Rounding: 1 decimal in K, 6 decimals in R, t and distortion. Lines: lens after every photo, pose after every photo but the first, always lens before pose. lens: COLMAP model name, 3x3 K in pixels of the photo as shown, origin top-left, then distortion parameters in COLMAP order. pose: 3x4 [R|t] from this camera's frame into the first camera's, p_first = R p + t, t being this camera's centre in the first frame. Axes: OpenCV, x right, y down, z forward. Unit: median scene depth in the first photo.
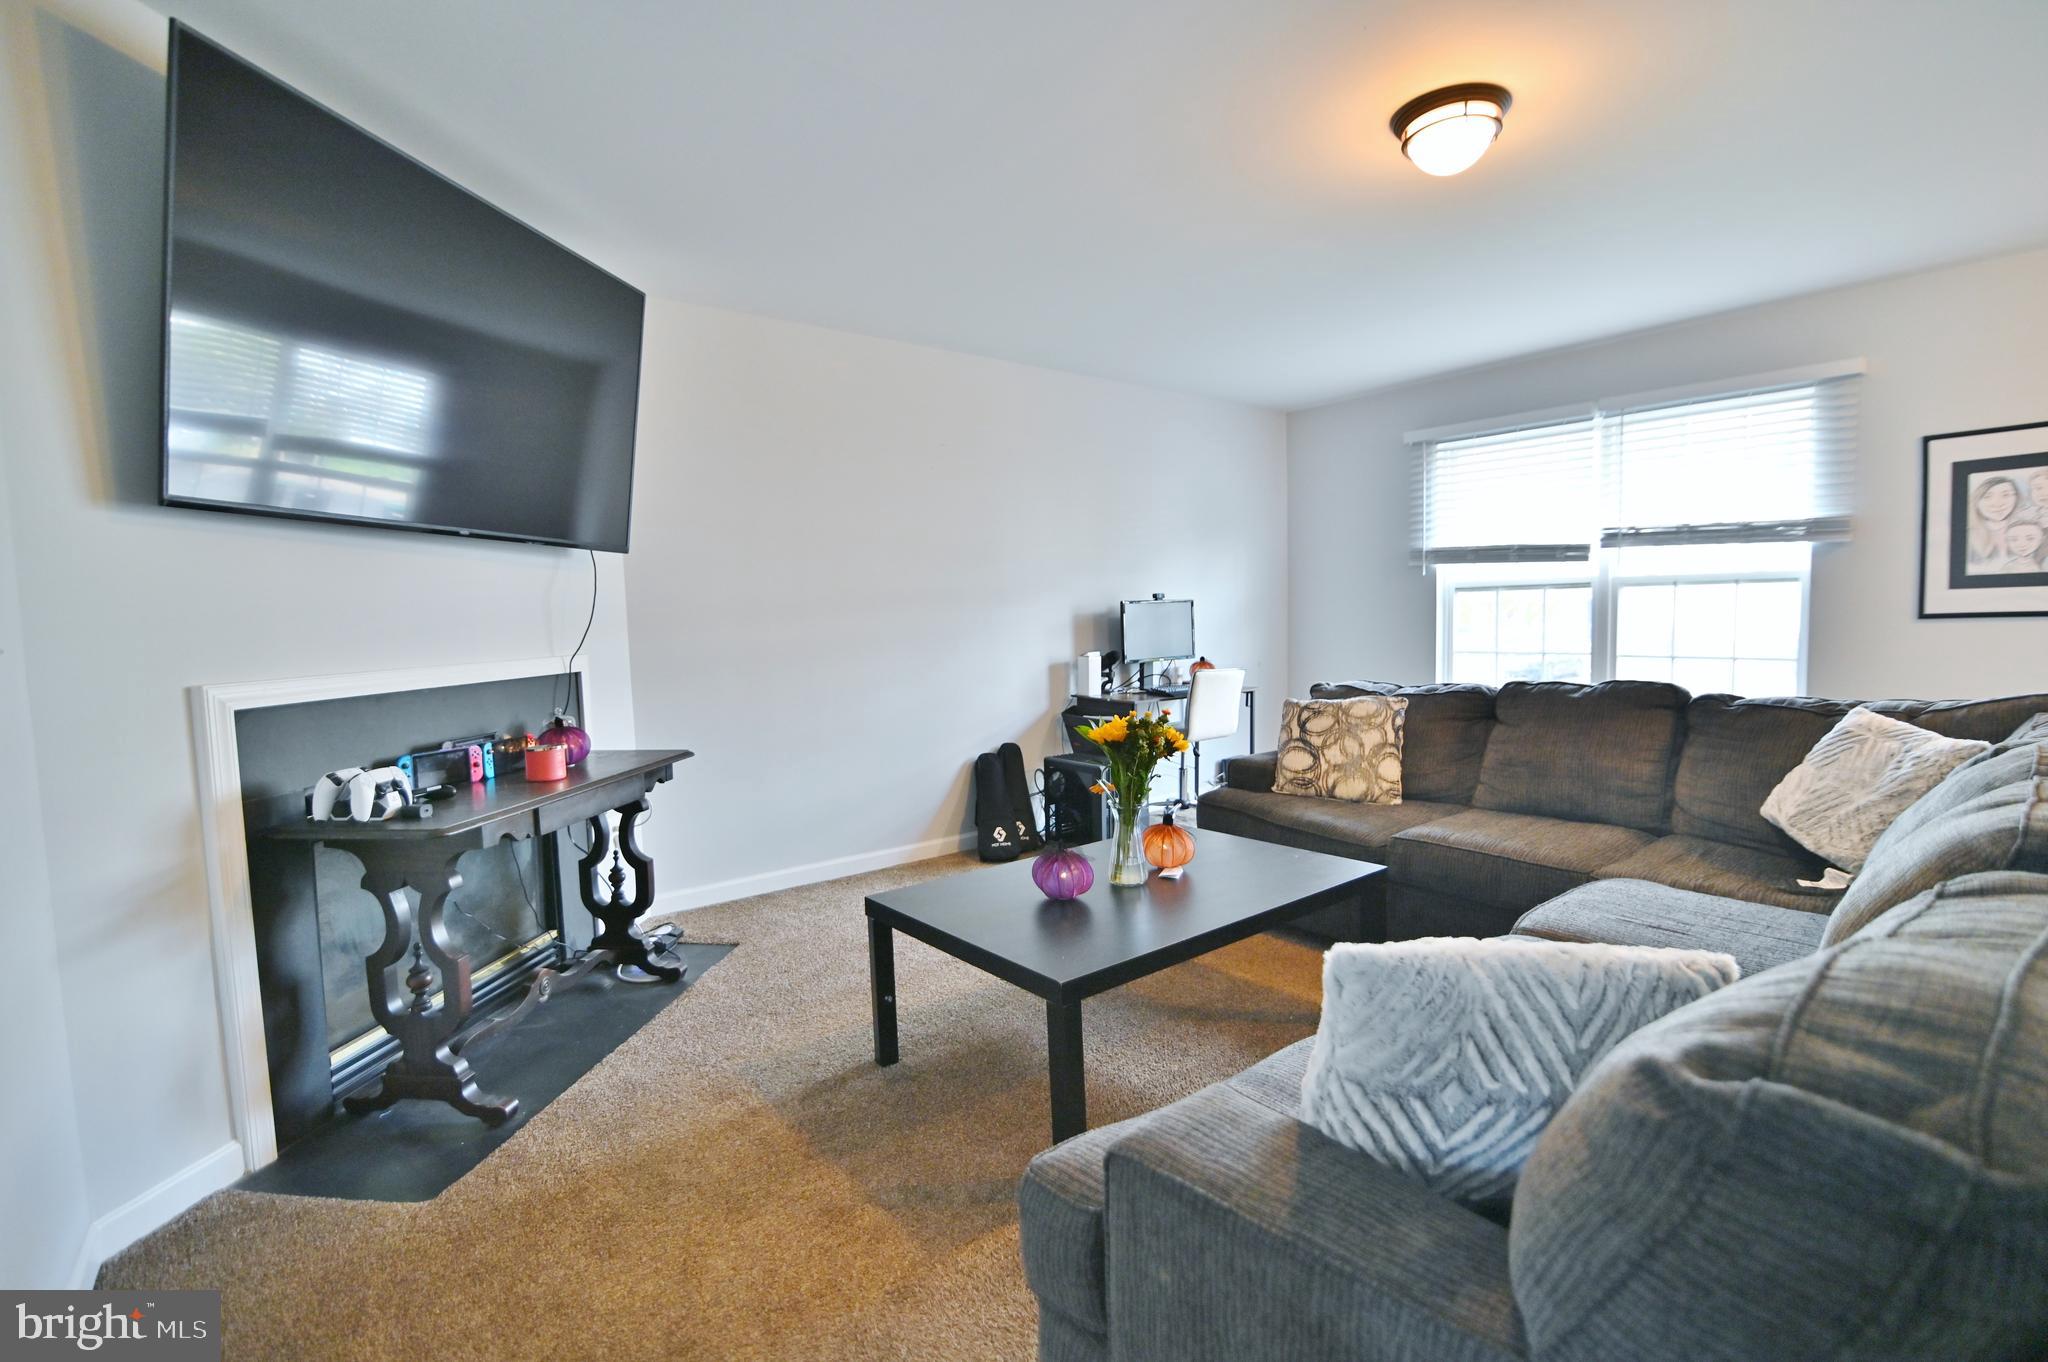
lens RADIAL K [[948.3, 0, 1024.0], [0, 948.3, 681.0], [0, 0, 1]] dist [-0.015438, 0.000330]
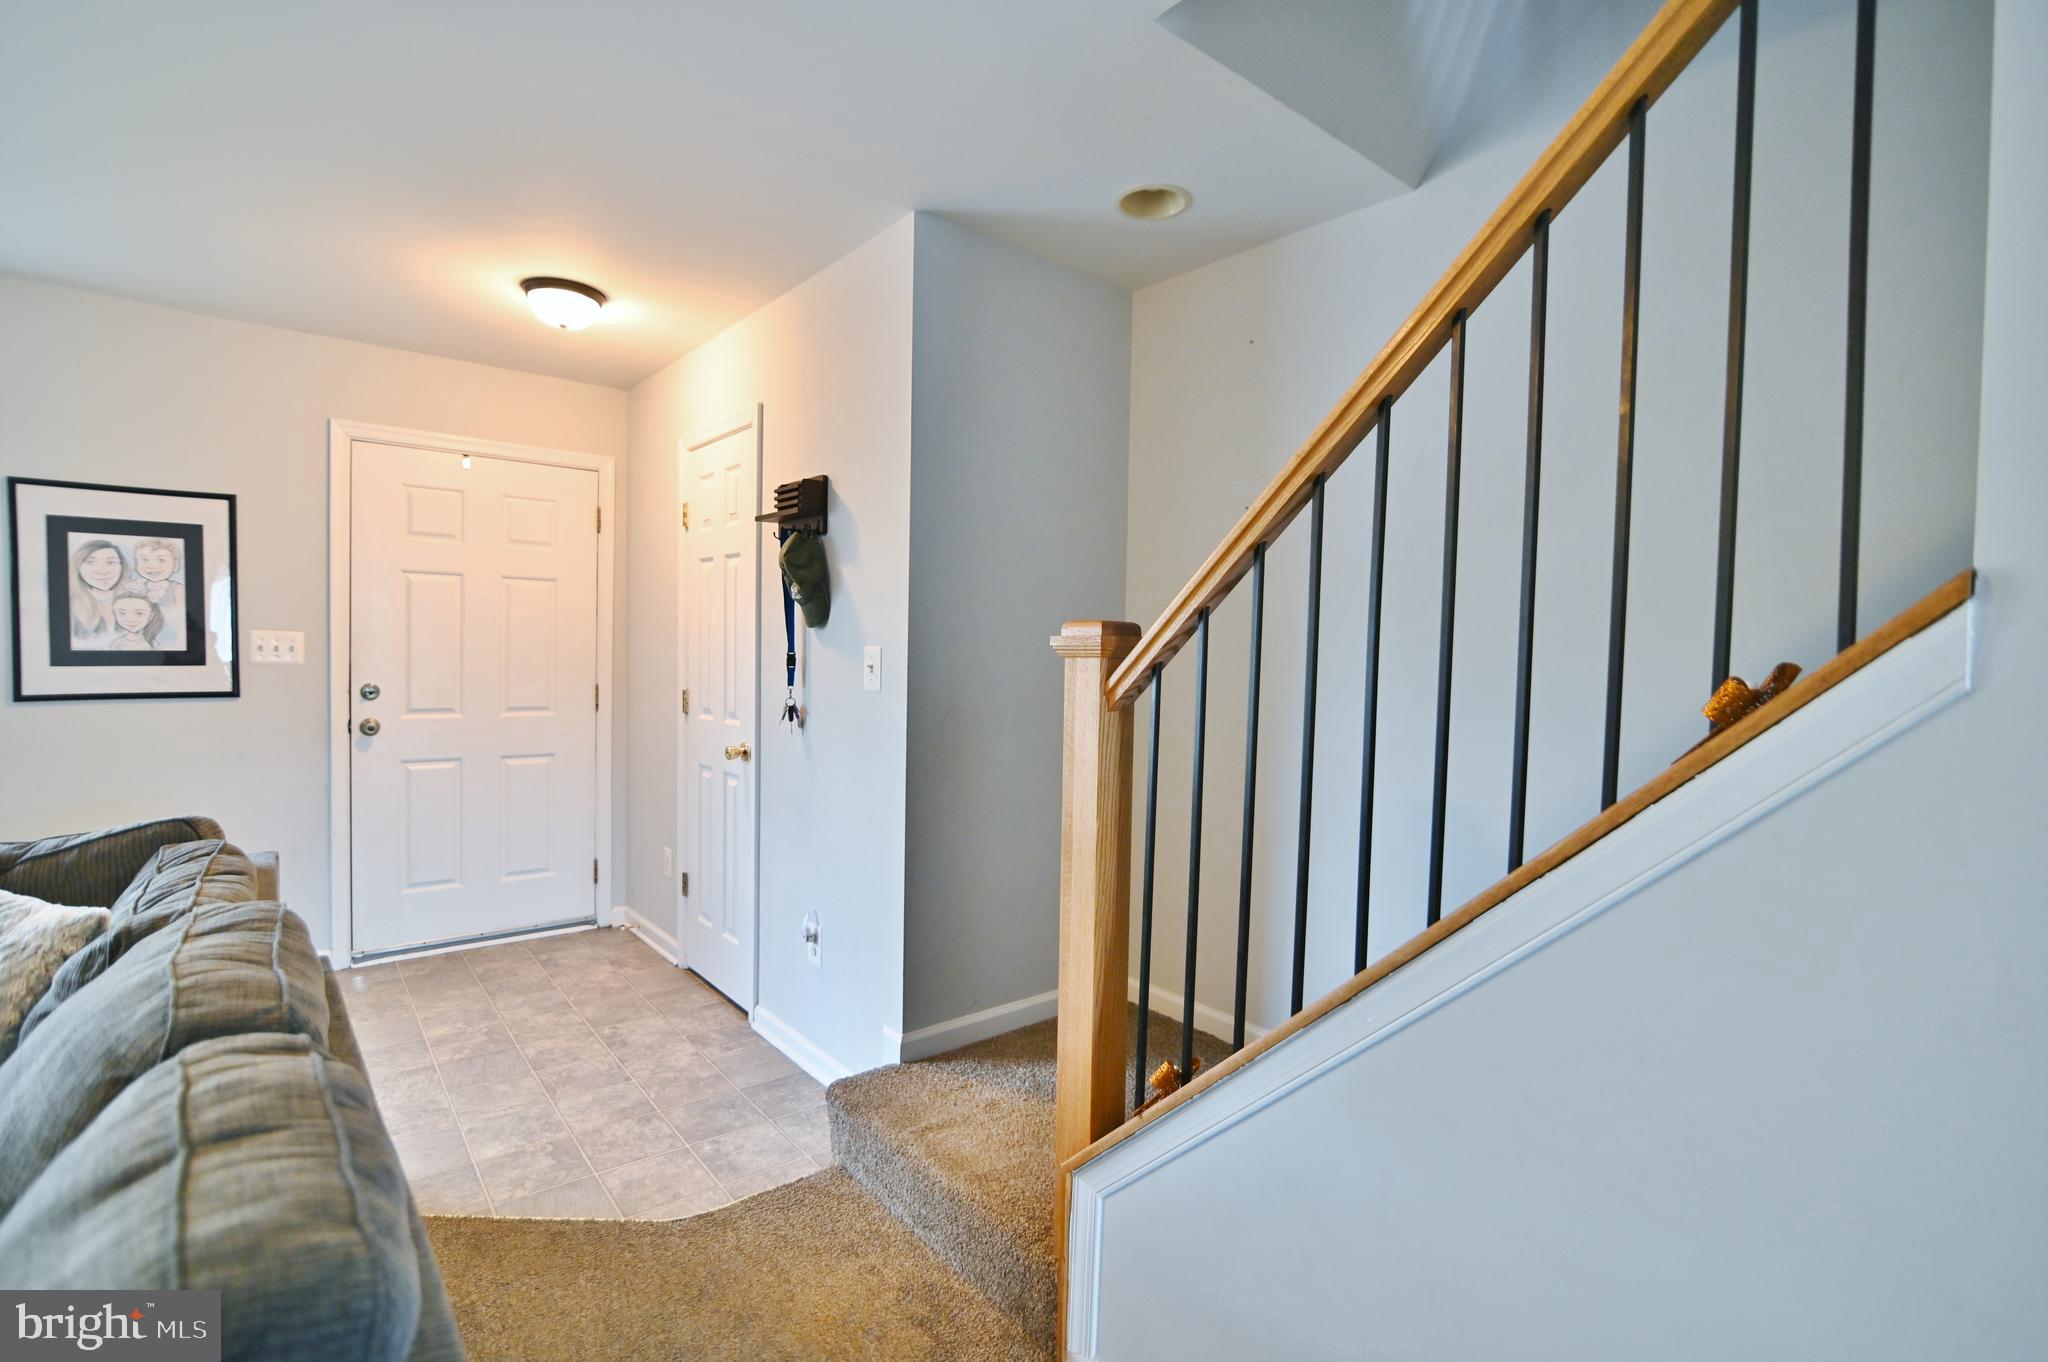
lens RADIAL K [[948.3, 0, 1024.0], [0, 948.3, 681.0], [0, 0, 1]] dist [-0.015438, 0.000330]
pose [[-0.008486, -0.013632, 0.999871, 0.154319], [0.049675, 0.998667, 0.014038, -0.055611], [-0.998729, 0.049787, -0.007797, 0.143238]]
